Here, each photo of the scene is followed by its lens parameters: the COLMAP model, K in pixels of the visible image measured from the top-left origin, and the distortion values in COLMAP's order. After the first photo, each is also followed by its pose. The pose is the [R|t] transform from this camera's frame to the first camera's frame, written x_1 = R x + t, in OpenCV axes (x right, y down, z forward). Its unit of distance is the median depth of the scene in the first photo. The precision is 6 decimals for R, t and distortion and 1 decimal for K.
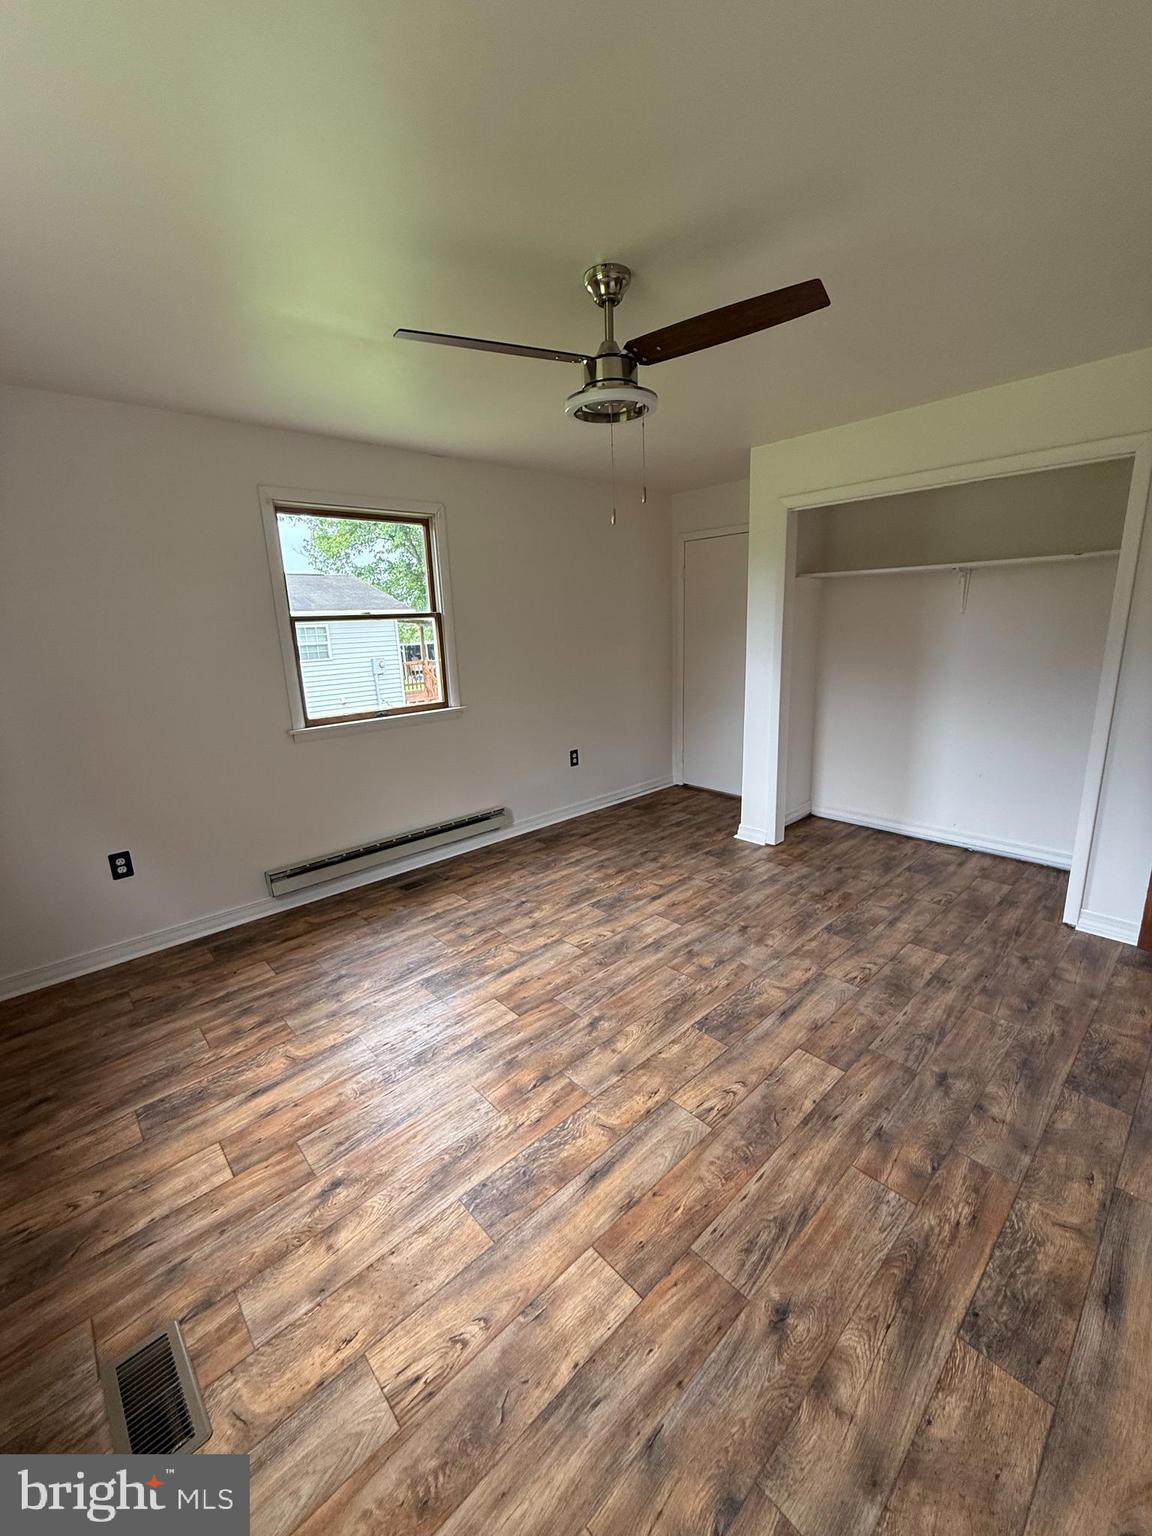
lens RADIAL K [[614.1, 0, 576.7], [0, 614.1, 765.2], [0, 0, 1]] dist [0.000837, 0.000096]
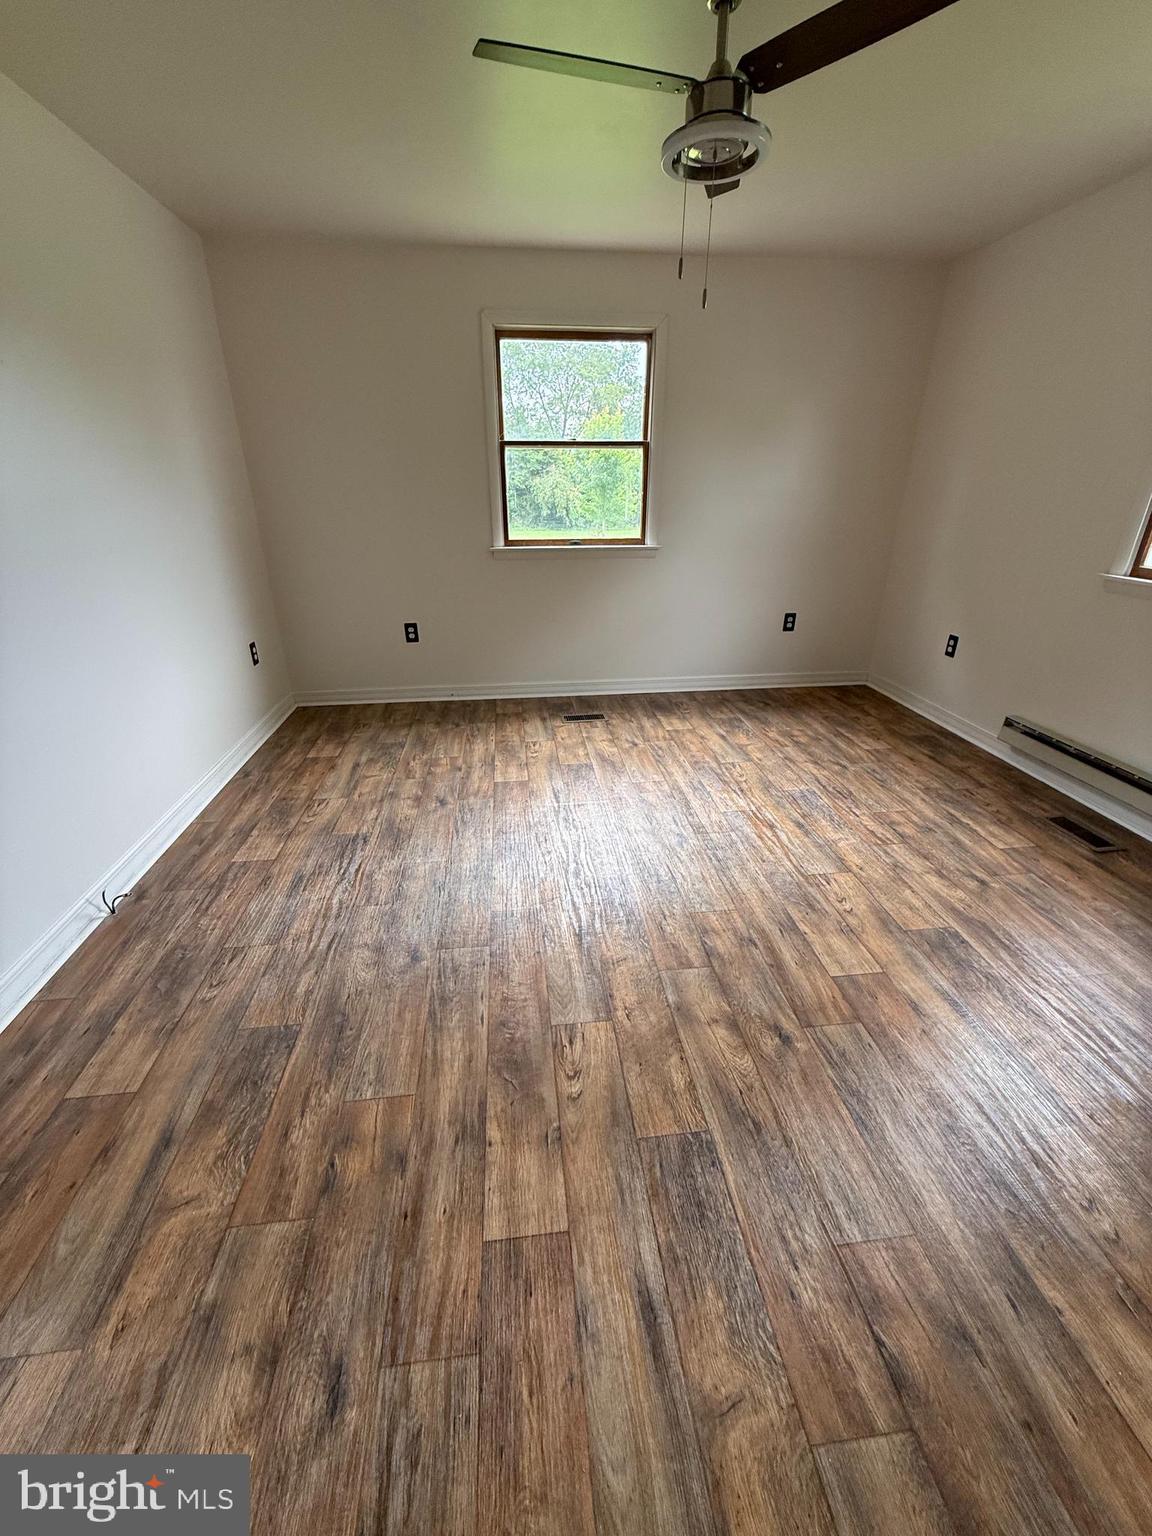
lens RADIAL K [[614.1, 0, 576.7], [0, 614.1, 765.2], [0, 0, 1]] dist [0.000837, 0.000096]
pose [[-0.587840, 0.370107, -0.719351, 0.736481], [-0.165844, 0.815191, 0.554941, -0.217352], [0.791796, 0.445516, -0.417822, 1.054278]]
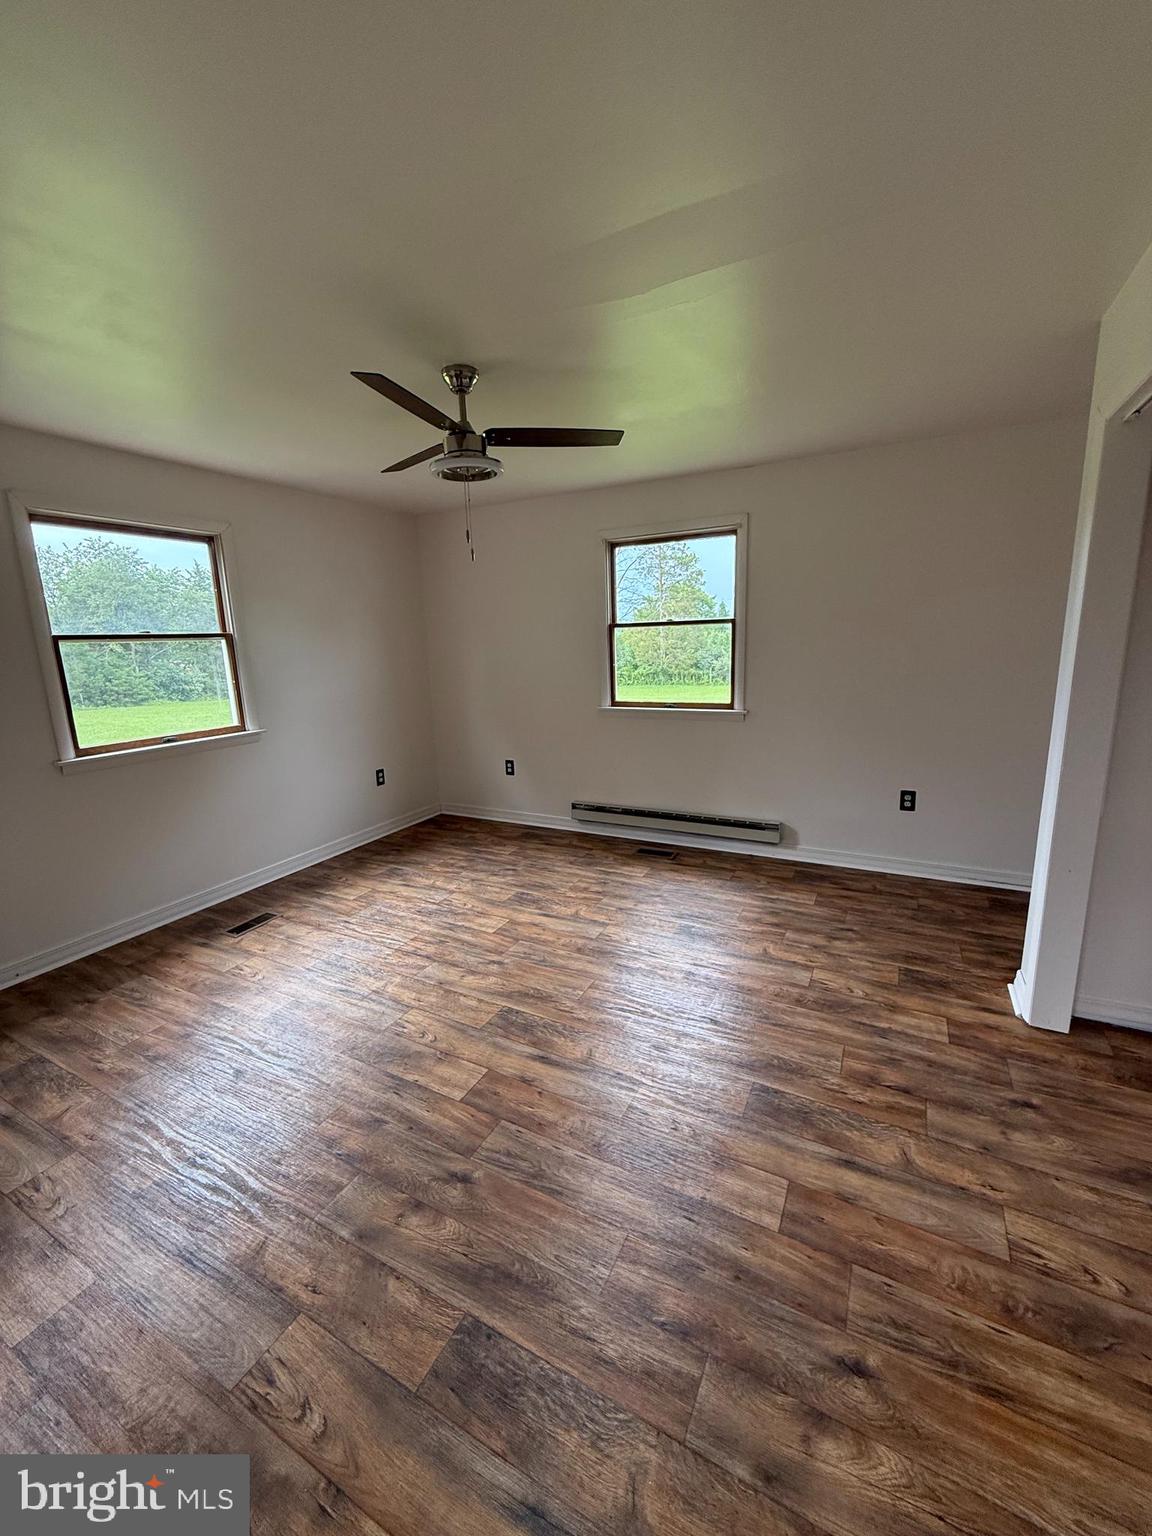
lens RADIAL K [[614.1, 0, 576.7], [0, 614.1, 765.2], [0, 0, 1]] dist [0.000837, 0.000096]
pose [[0.337725, 0.216045, -0.916115, 0.945600], [-0.199942, 0.967555, 0.154467, -0.155308], [0.919764, 0.131002, 0.369964, 0.542874]]
